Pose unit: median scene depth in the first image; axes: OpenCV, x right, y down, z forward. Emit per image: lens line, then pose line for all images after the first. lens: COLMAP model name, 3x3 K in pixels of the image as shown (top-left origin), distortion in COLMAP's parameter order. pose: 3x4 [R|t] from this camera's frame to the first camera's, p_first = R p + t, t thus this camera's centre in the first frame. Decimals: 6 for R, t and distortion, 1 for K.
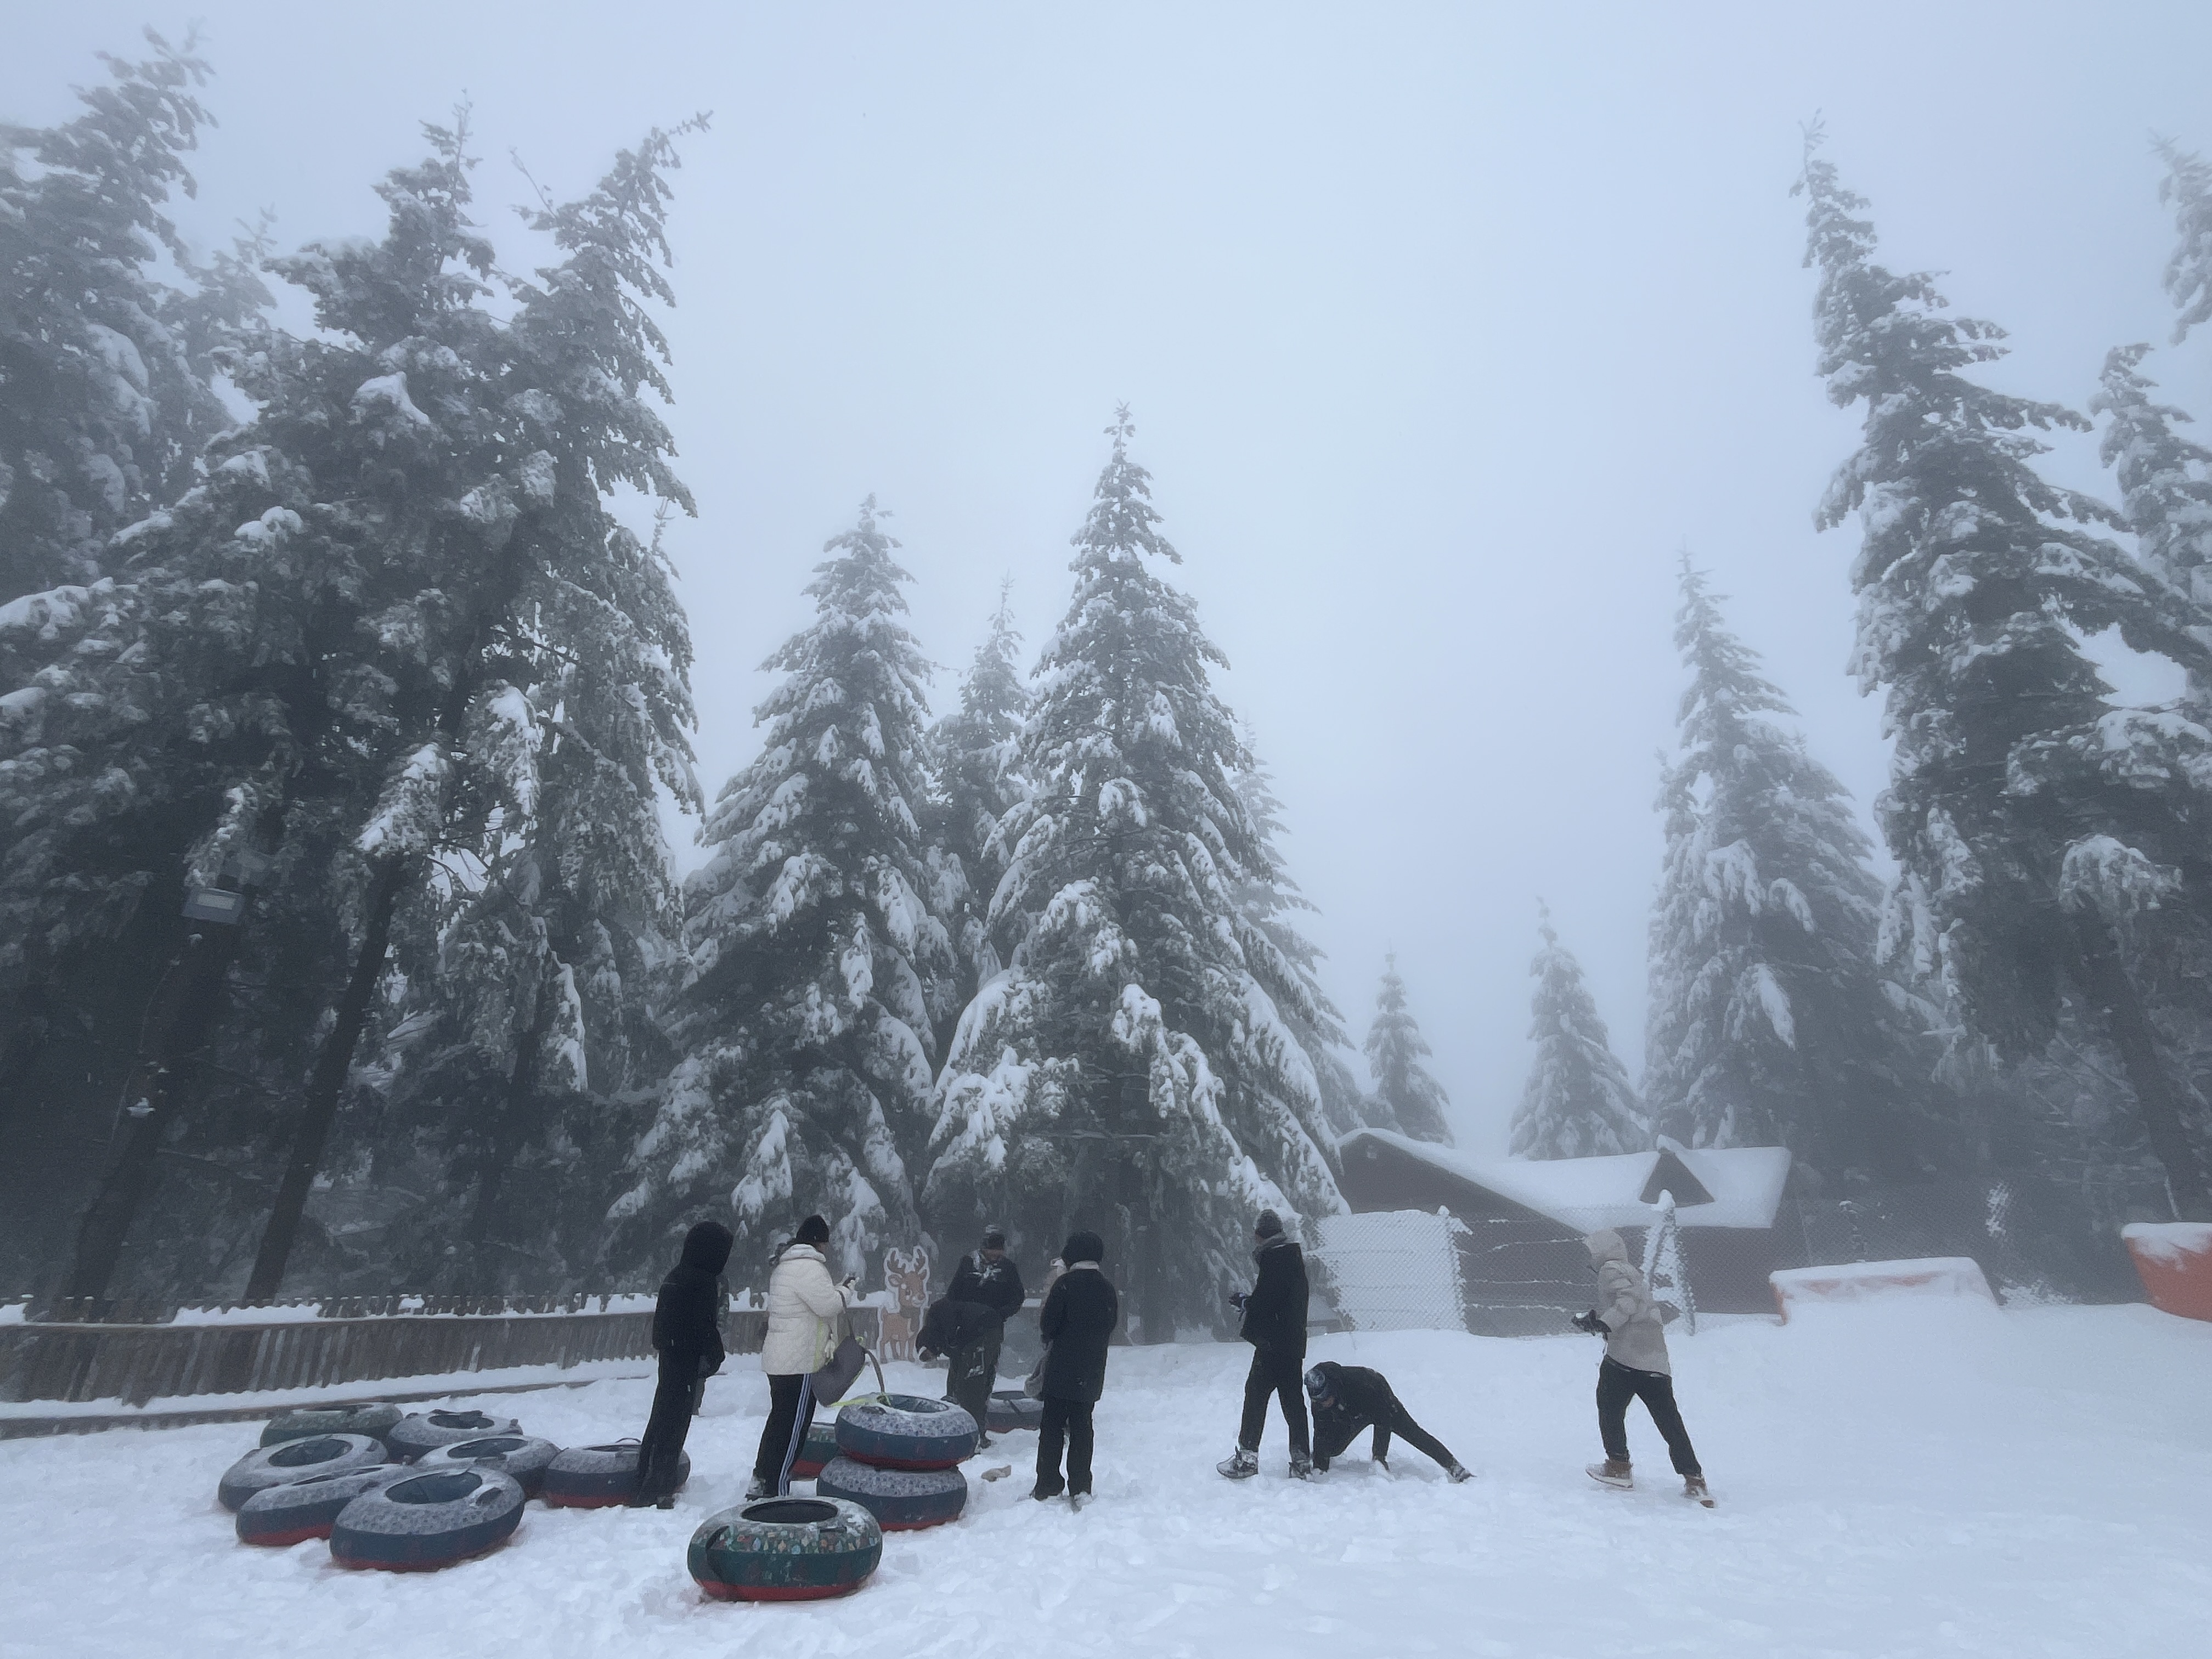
lens RADIAL K [[1004.7, 0, 1108.1], [0, 1004.7, 830.8], [0, 0, 1]] dist [-0.001872, -0.001030]
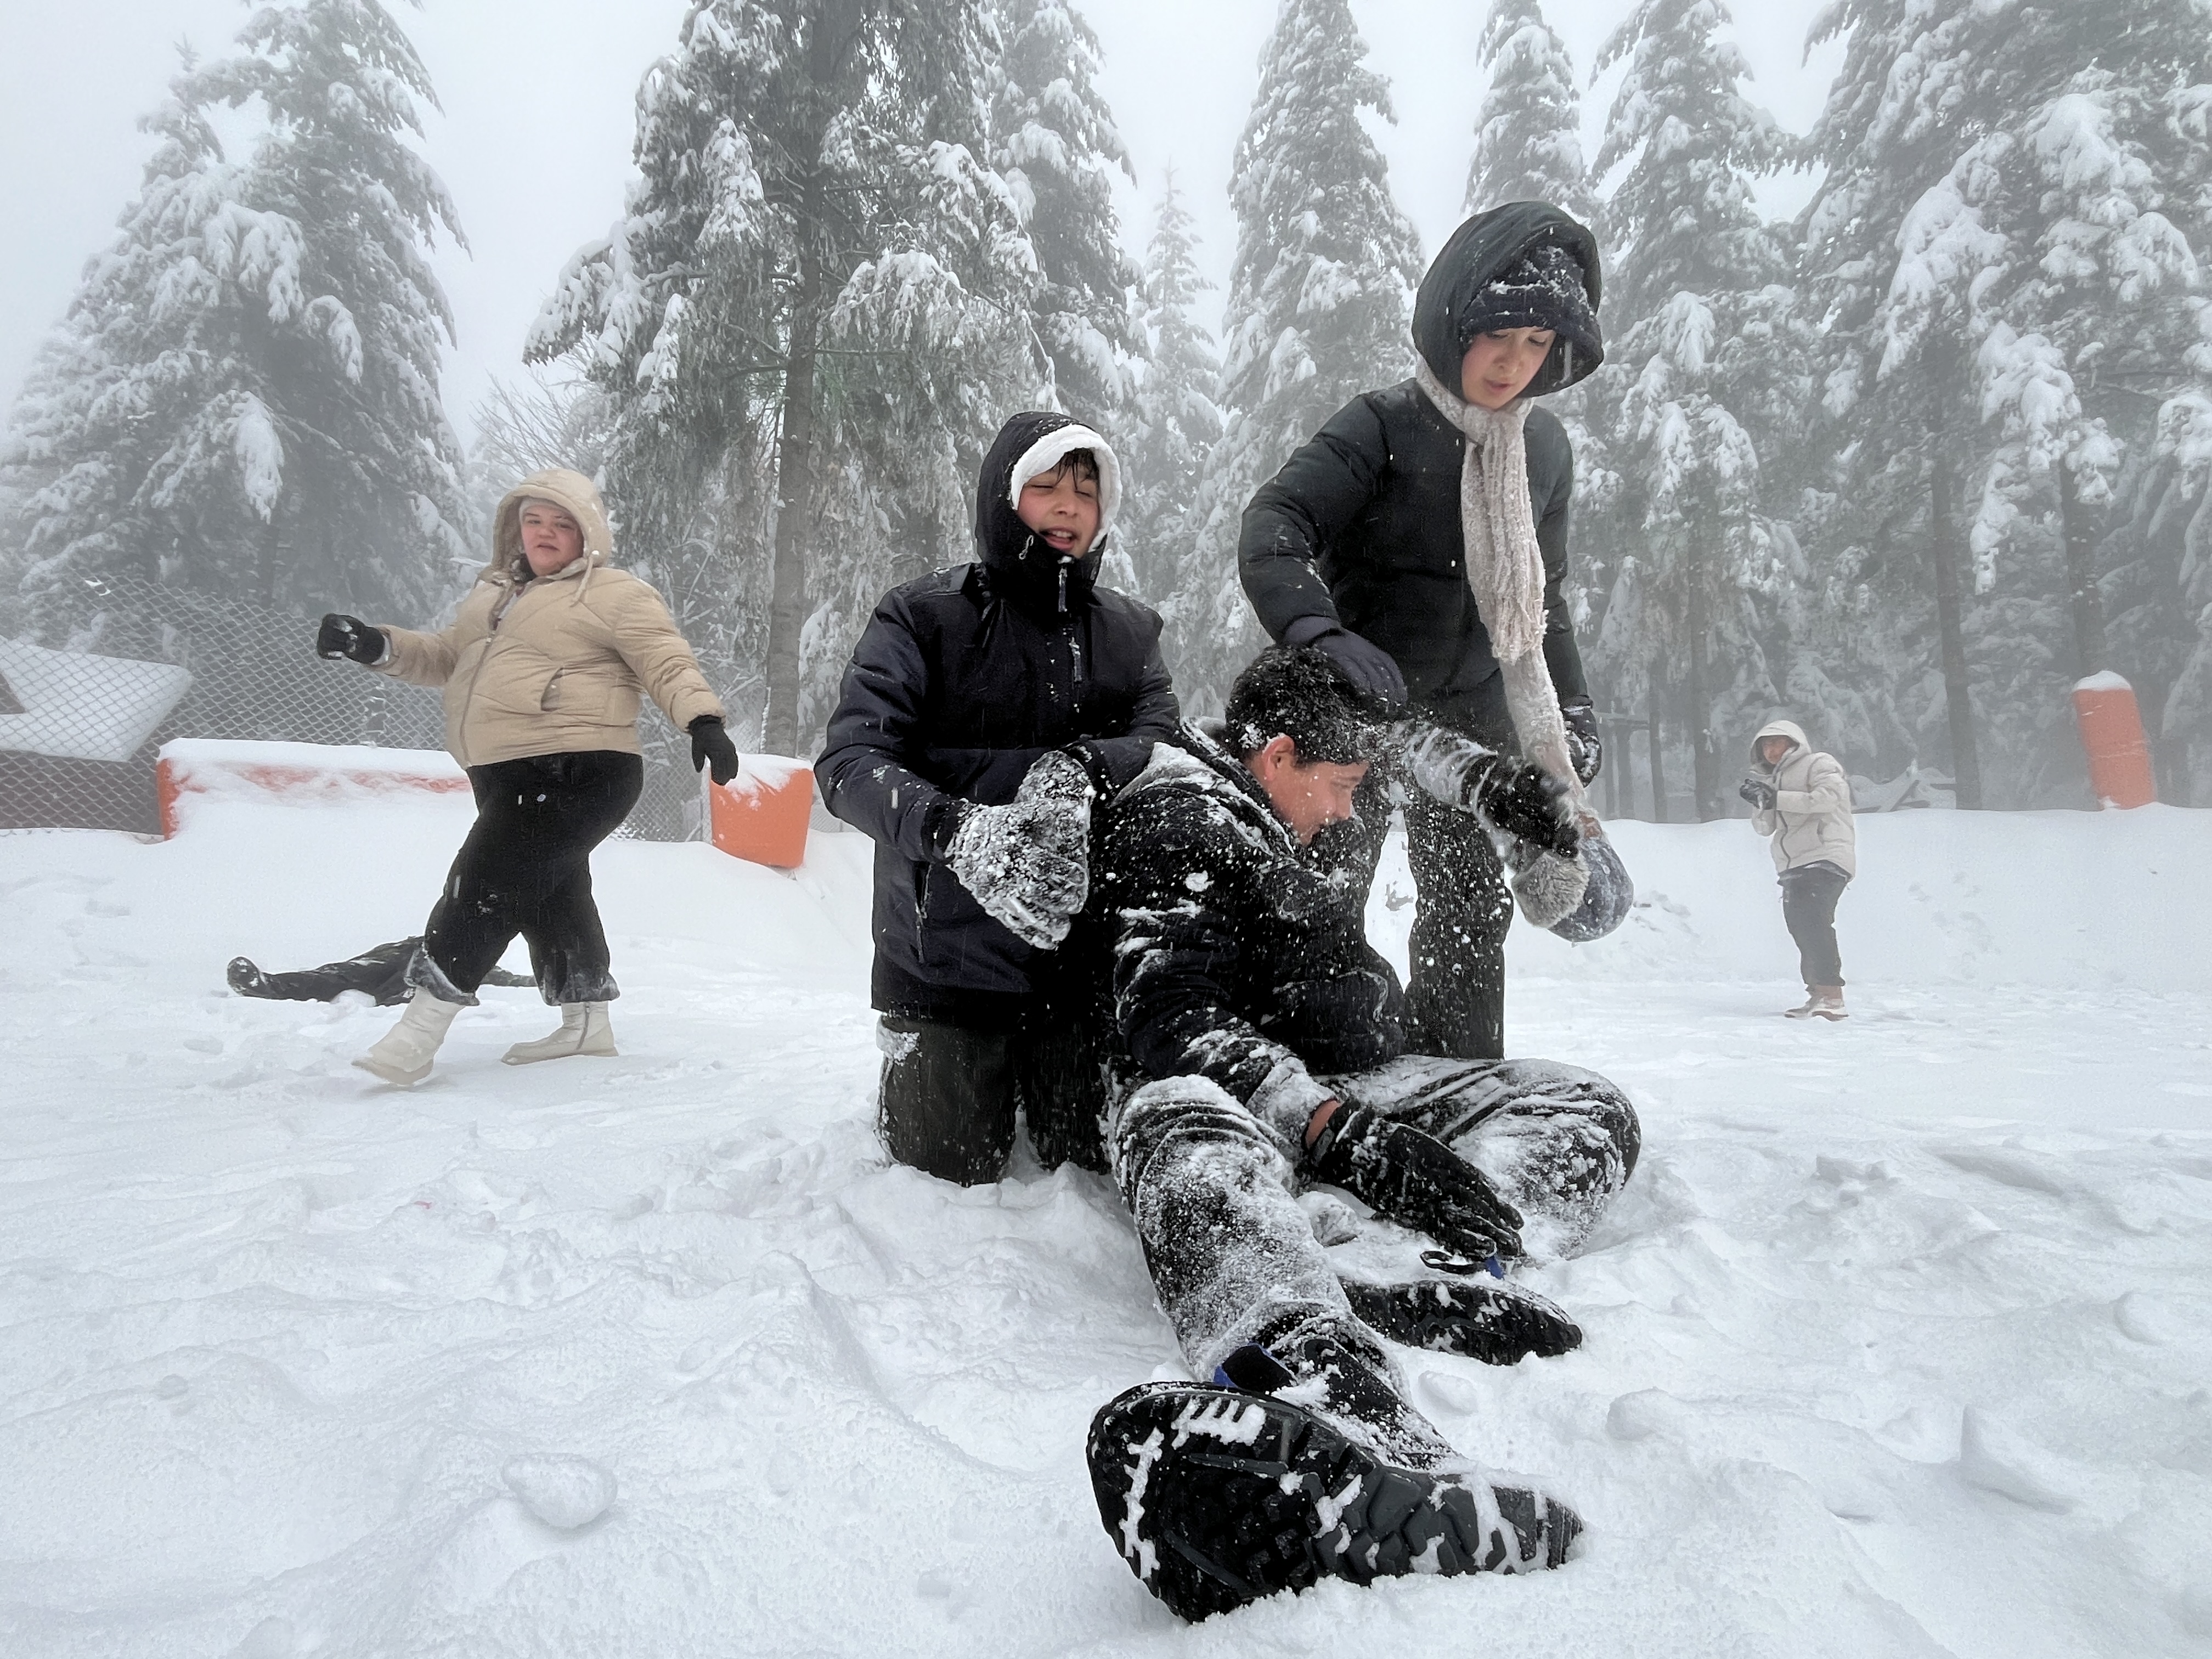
lens RADIAL K [[1040.2, 0, 1104.6], [0, 1040.2, 833.8], [0, 0, 1]] dist [0.000378, 0.000084]
pose [[0.228186, 0.080690, 0.970268, 0.163040], [-0.403717, 0.914689, 0.018877, 0.161441], [-0.885971, -0.396021, 0.241295, 0.265550]]
